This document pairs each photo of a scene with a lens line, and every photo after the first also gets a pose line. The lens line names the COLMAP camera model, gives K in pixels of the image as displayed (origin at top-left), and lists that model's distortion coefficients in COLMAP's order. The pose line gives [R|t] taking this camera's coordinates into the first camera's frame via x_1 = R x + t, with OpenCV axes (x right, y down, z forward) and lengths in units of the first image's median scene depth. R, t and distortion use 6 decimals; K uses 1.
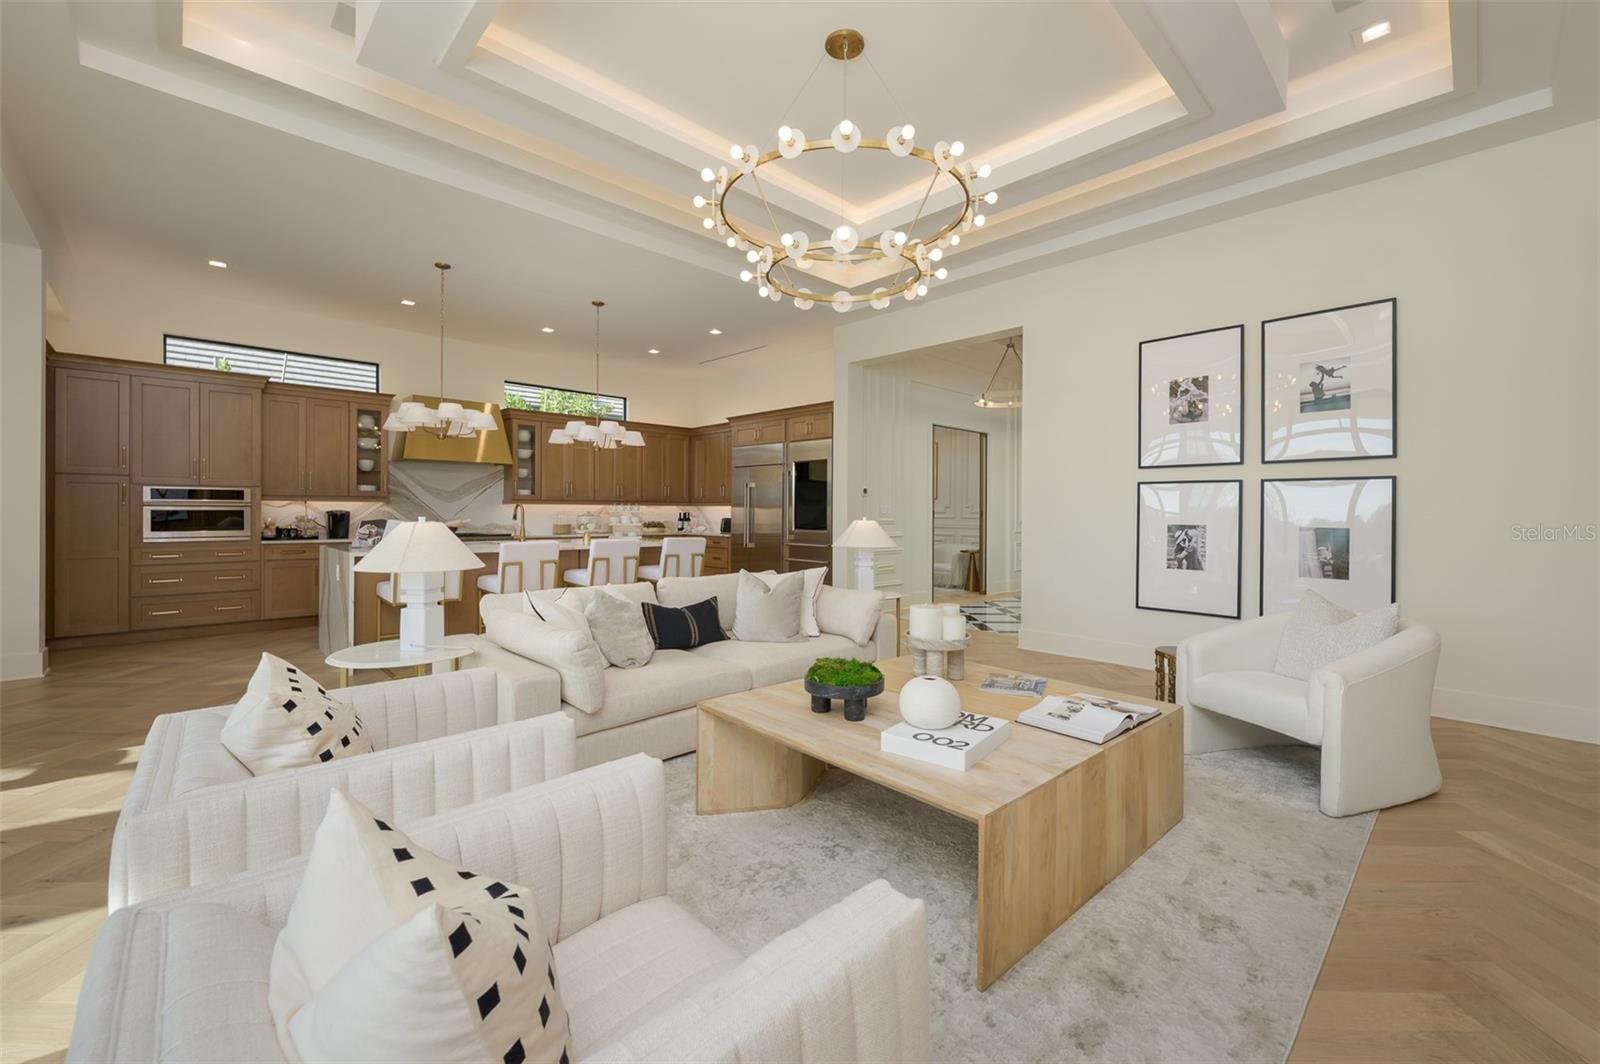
lens RADIAL K [[650.6, 0, 799.6], [0, 650.6, 512.1], [0, 0, 1]] dist [0.000648, -0.000215]
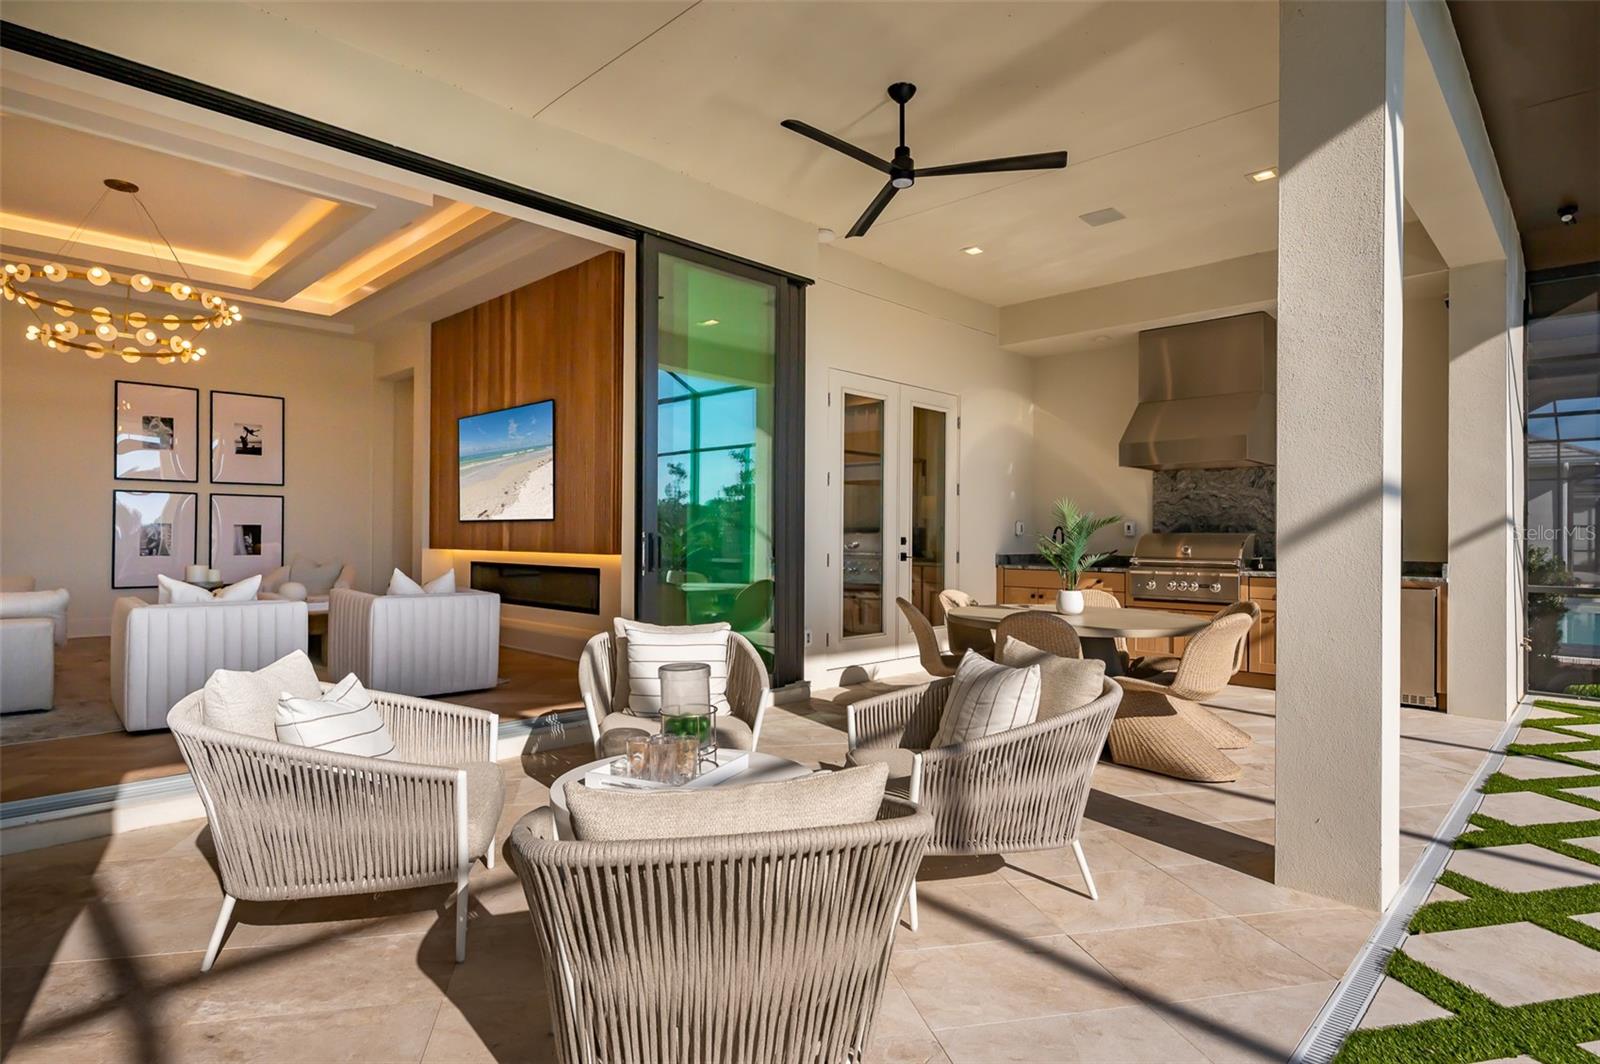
lens RADIAL K [[847.0, 0, 800.0], [0, 847.0, 532.0], [0, 0, 1]] dist [-0.000144, 0.000826]
pose [[-0.039624, -0.002343, 0.999212, -1.236346], [-0.006011, 0.999980, 0.002106, 0.025799], [-0.999197, -0.005922, -0.039638, -0.286639]]
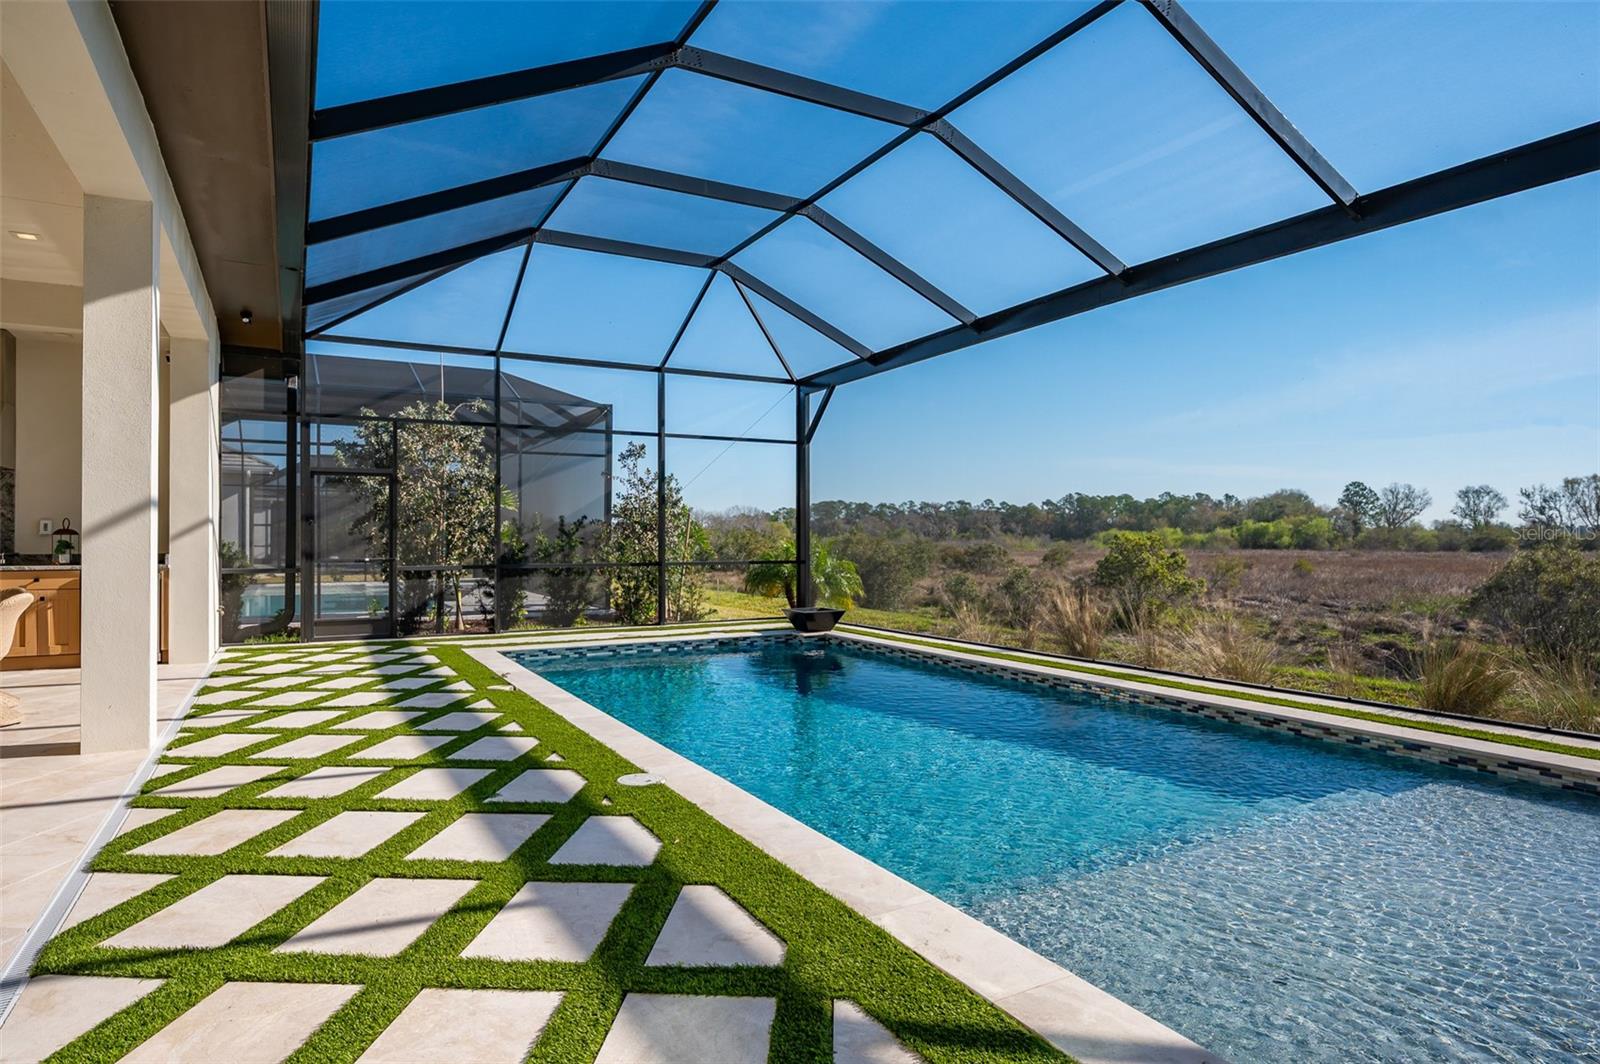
lens RADIAL K [[910.7, 0, 800.0], [0, 910.7, 532.0], [0, 0, 1]] dist [-0.002289, 0.000491]
pose [[-0.968379, -0.005228, 0.249428, -1.682725], [-0.006390, 0.999972, -0.003850, 0.024102], [-0.249401, -0.005322, -0.968386, 0.139189]]
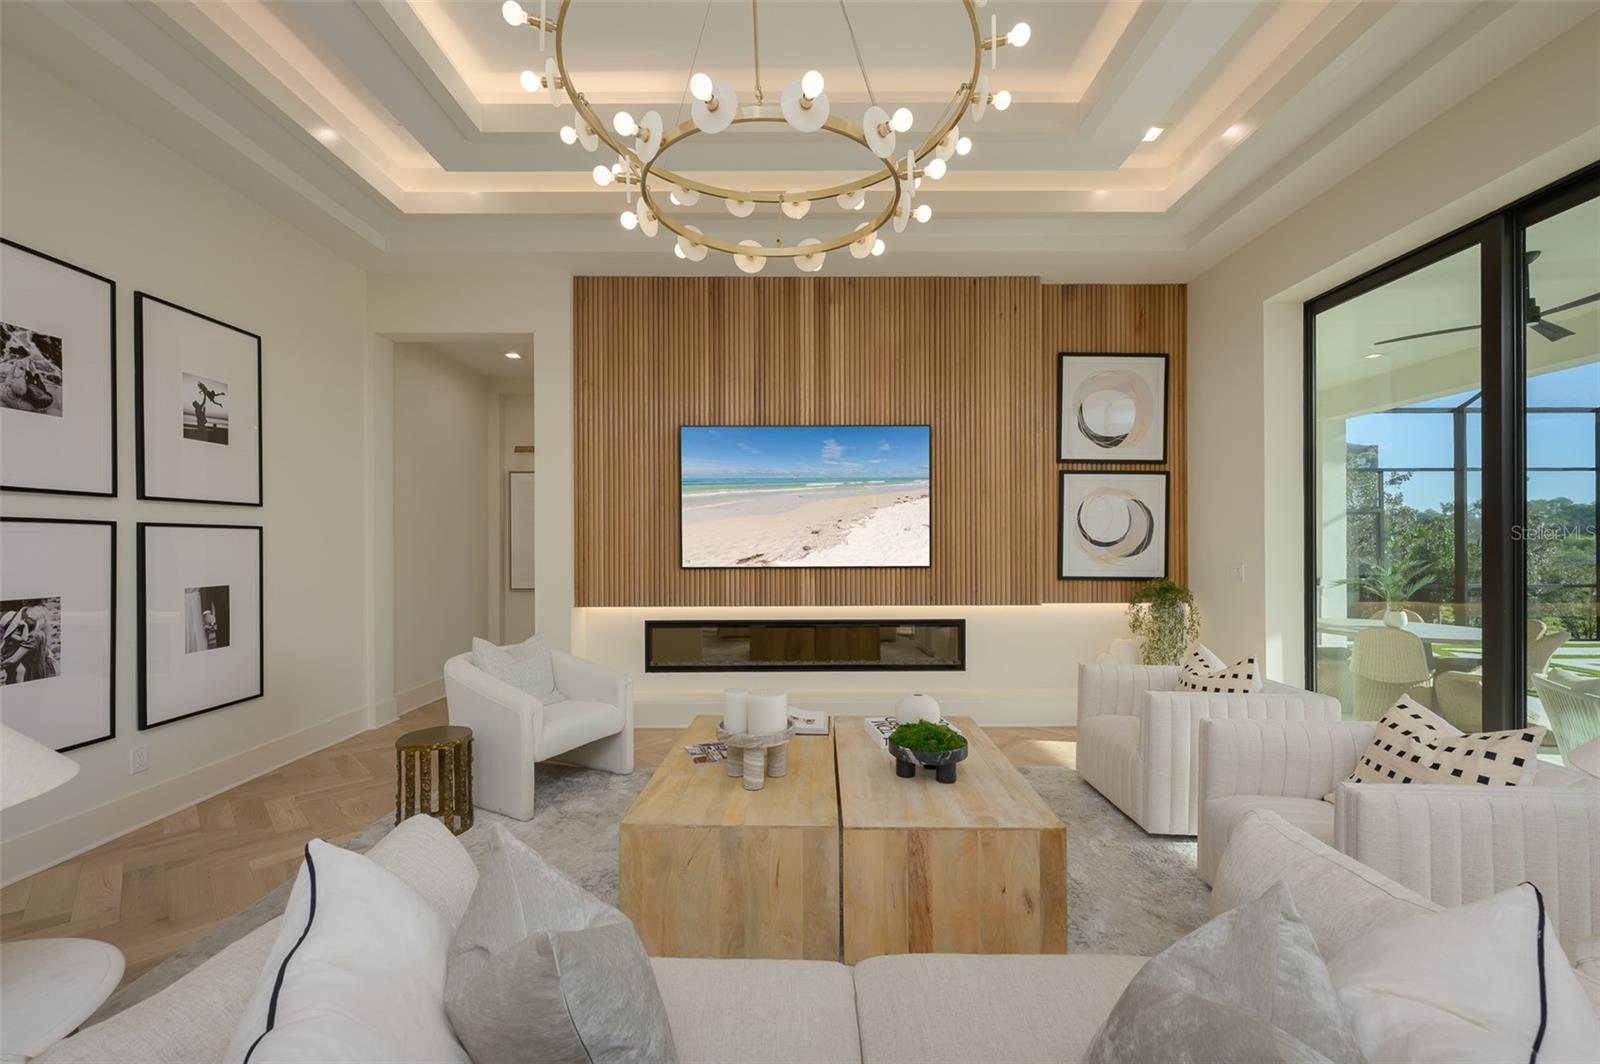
lens RADIAL K [[646.8, 0, 800.9], [0, 646.8, 543.3], [0, 0, 1]] dist [-0.001267, 0.000399]
pose [[-0.726898, -0.003463, 0.686737, -0.241354], [-0.001378, 0.999993, 0.003584, -0.029261], [-0.686744, 0.001659, -0.726898, 0.937284]]
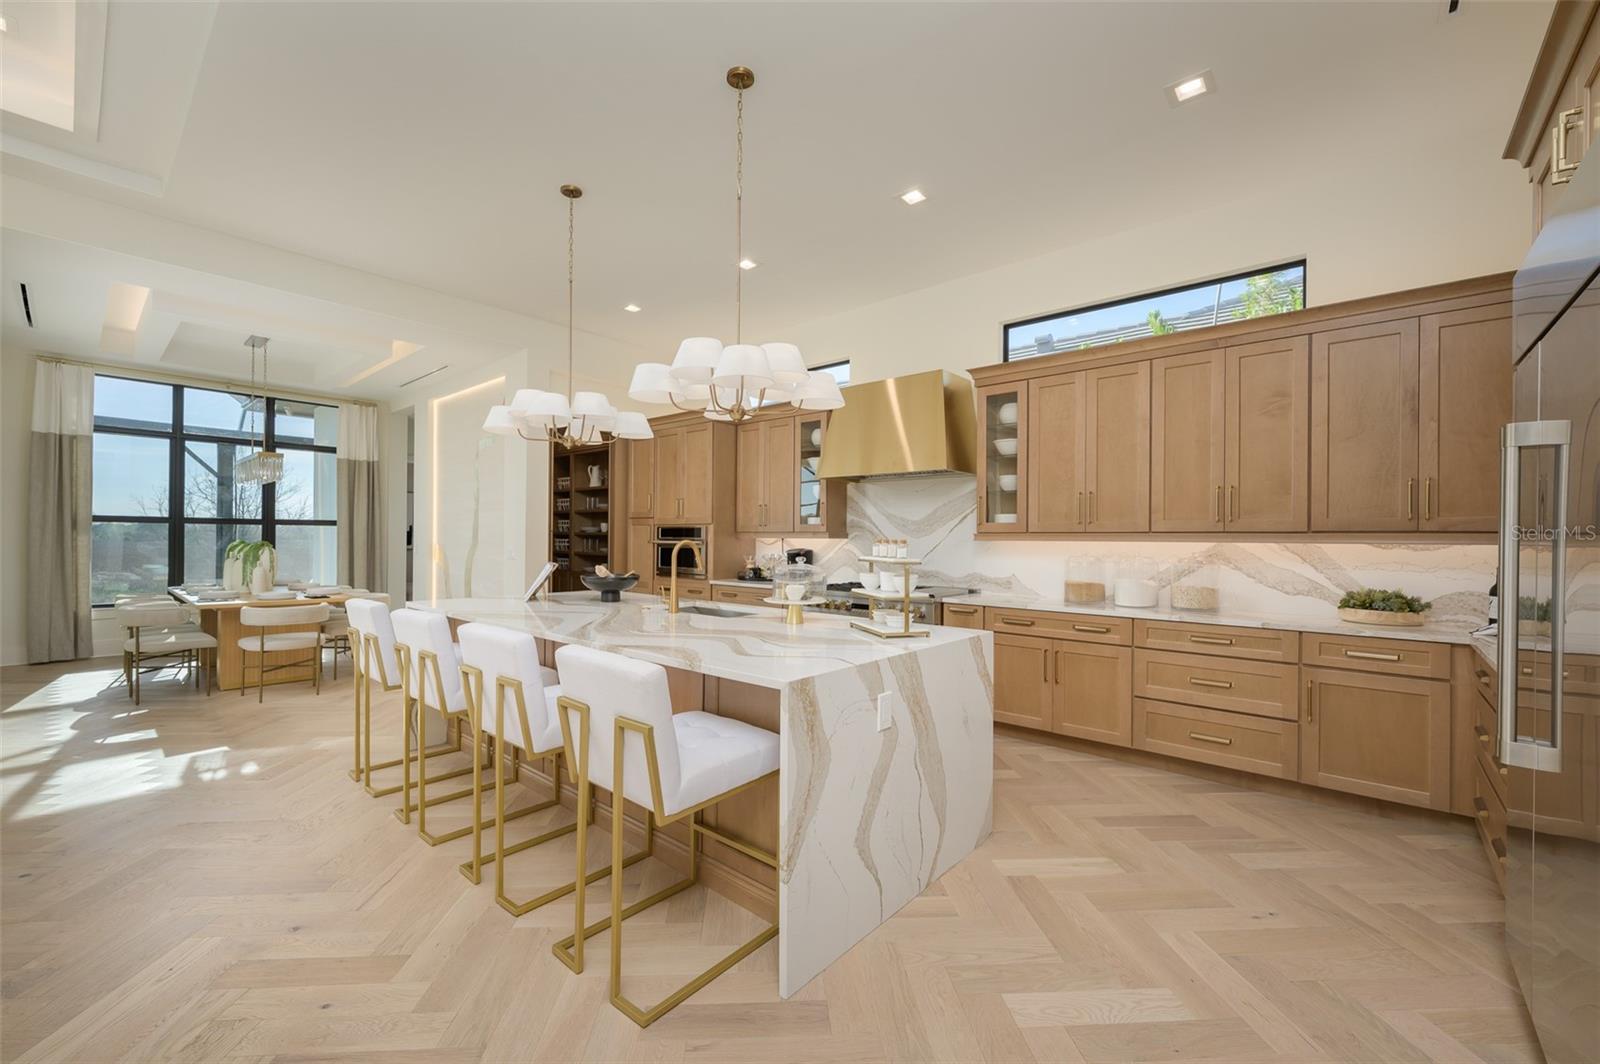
lens RADIAL K [[643.9, 0, 800.0], [0, 643.9, 532.0], [0, 0, 1]] dist [0.001120, 0.000271]
pose [[0.087903, -0.015211, -0.996013, 0.160382], [-0.006920, 0.999850, -0.015880, -0.016639], [0.996105, 0.008288, 0.087785, 1.358978]]
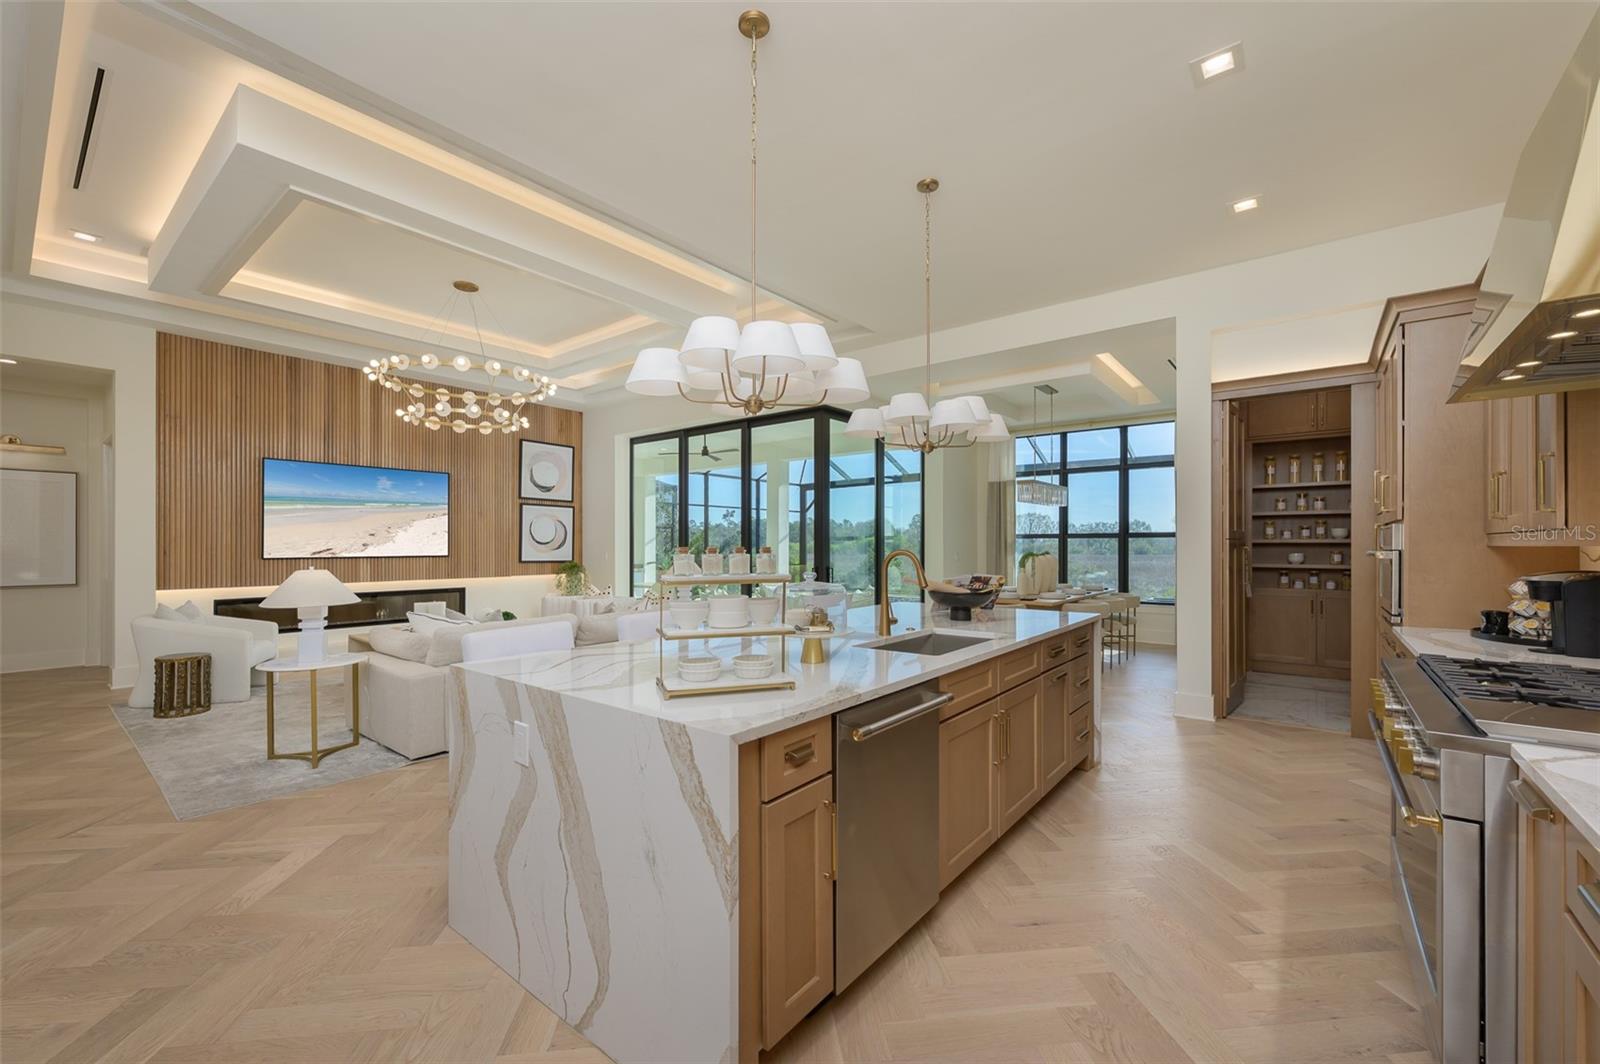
lens RADIAL K [[646.8, 0, 800.9], [0, 646.8, 543.3], [0, 0, 1]] dist [-0.001267, 0.000399]
pose [[-0.991091, -0.006291, -0.133040, -0.390400], [-0.005673, 0.999971, -0.005027, -0.020171], [0.133068, -0.004227, -0.991098, 1.864226]]
